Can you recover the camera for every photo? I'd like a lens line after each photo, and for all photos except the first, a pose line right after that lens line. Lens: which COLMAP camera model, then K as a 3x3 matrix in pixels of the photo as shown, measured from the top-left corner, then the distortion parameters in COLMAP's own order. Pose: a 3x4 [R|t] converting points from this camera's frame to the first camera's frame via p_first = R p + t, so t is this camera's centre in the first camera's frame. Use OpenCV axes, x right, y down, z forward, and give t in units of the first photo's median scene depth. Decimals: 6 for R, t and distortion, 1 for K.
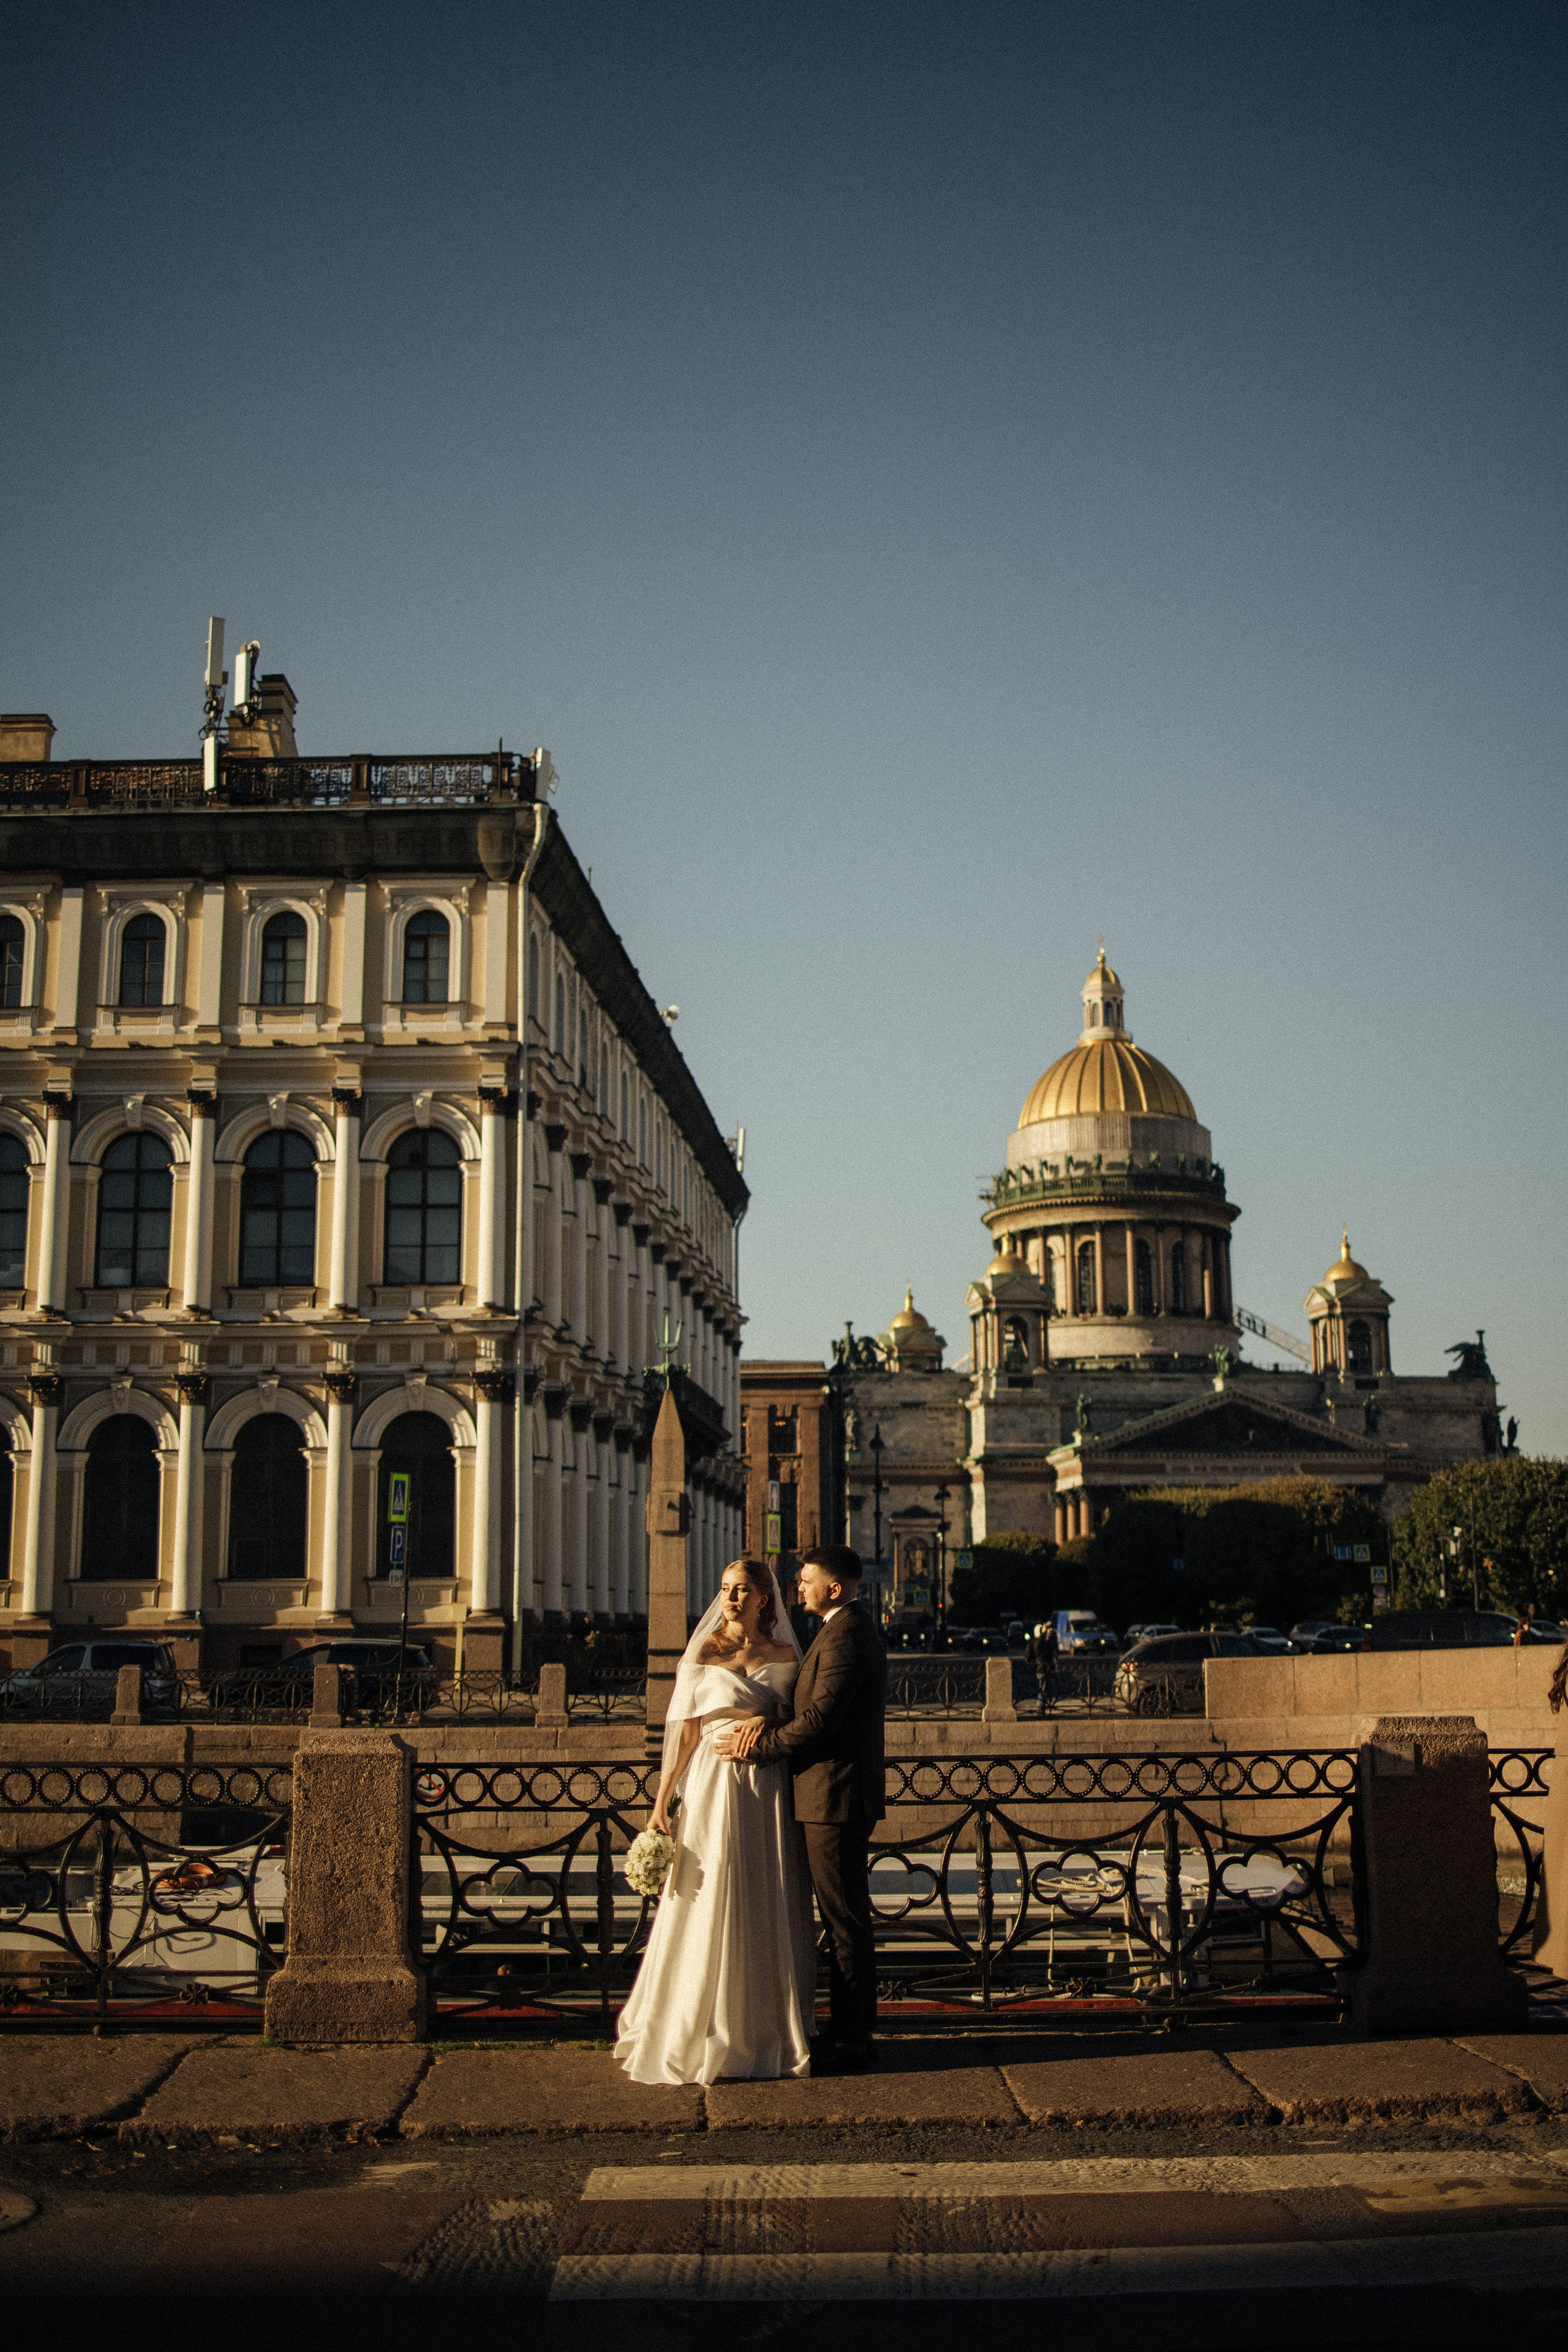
lens RADIAL K [[2562.7, 0, 790.0], [0, 2562.7, 1171.9], [0, 0, 1]] dist [-0.045536, 0.044209]
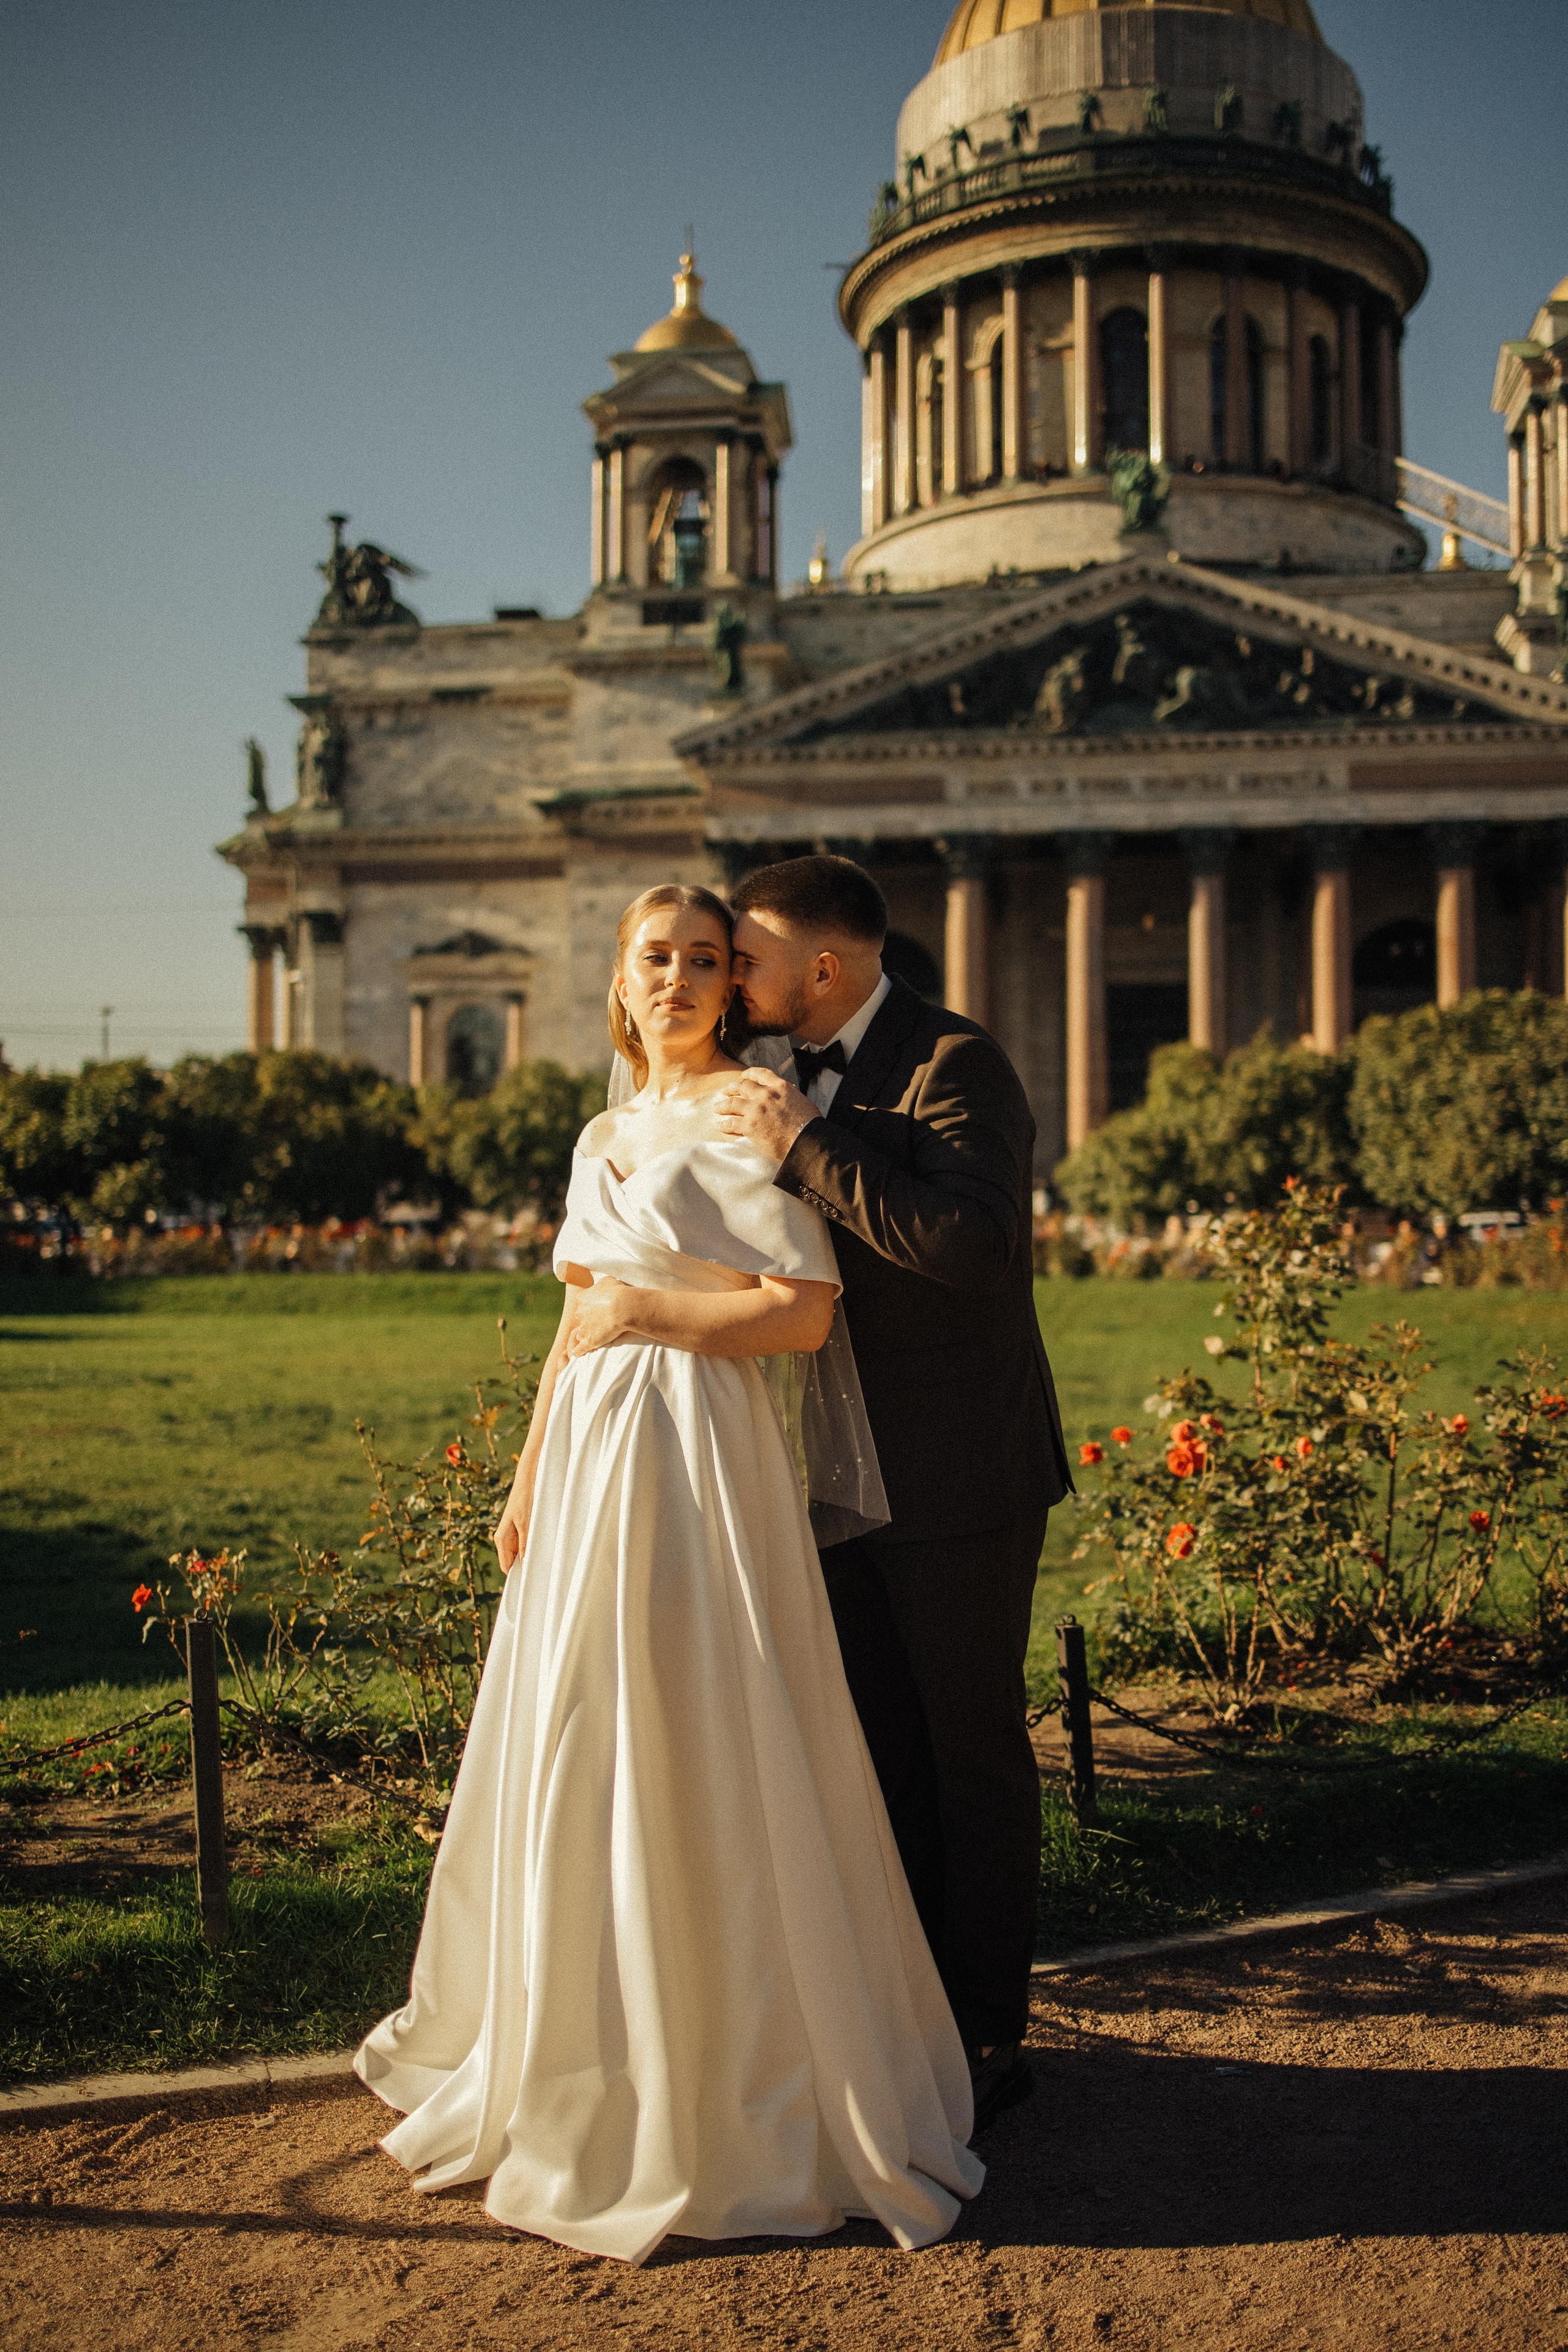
lens RADIAL K [[2308.8, 0, 864.0], [0, 2308.8, 1172.1], [0, 0, 1]] dist [-0.038226, 0.022801]
pose [[0.946953, -0.002299, -0.321365, 0.659011], [0.051765, 0.988008, 0.145465, 0.332719], [0.317177, -0.154384, 0.935716, 1.869994]]
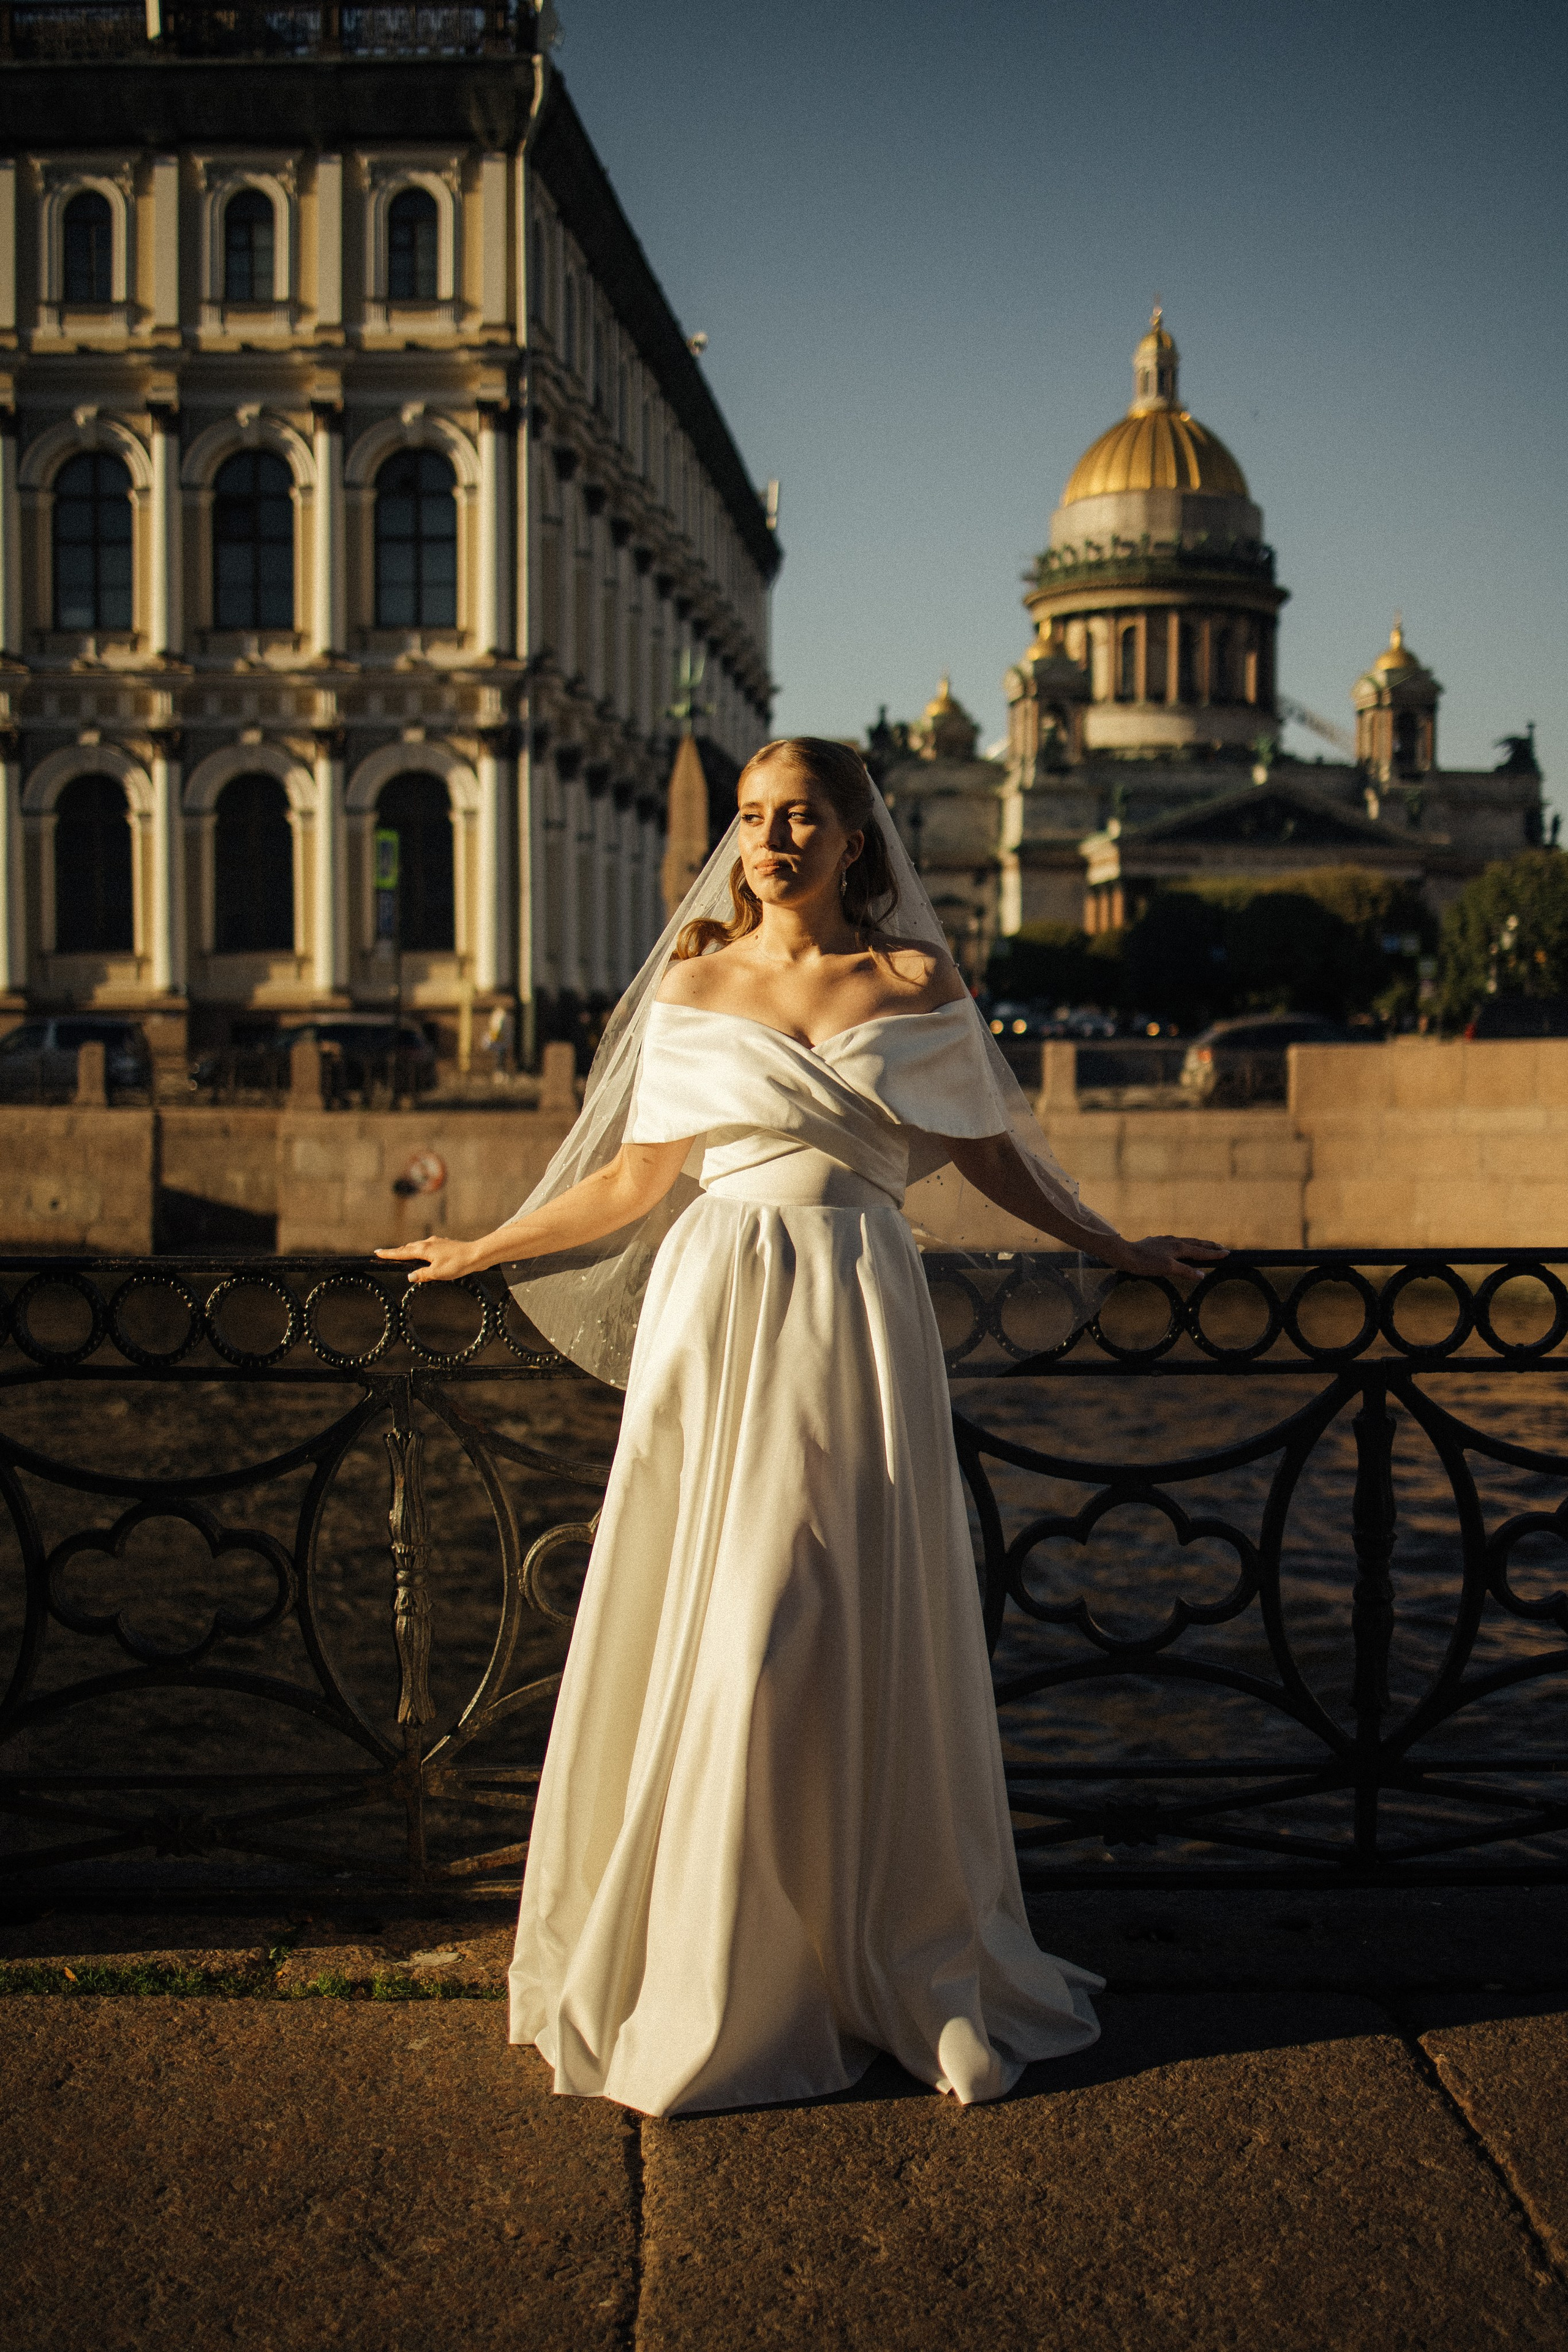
lens RADIAL K [[2488.6, 0, 784.0], [0, 2488.6, 1176.0], [0, 0, 1]] dist [-0.017521, 0.000915]
pose [[0.999857, 0.010620, -0.013128, -0.001726], [-0.007197, 0.971333, 0.237612, 0.021697], [0.015276, -0.237484, 0.971271, 0.107293]]
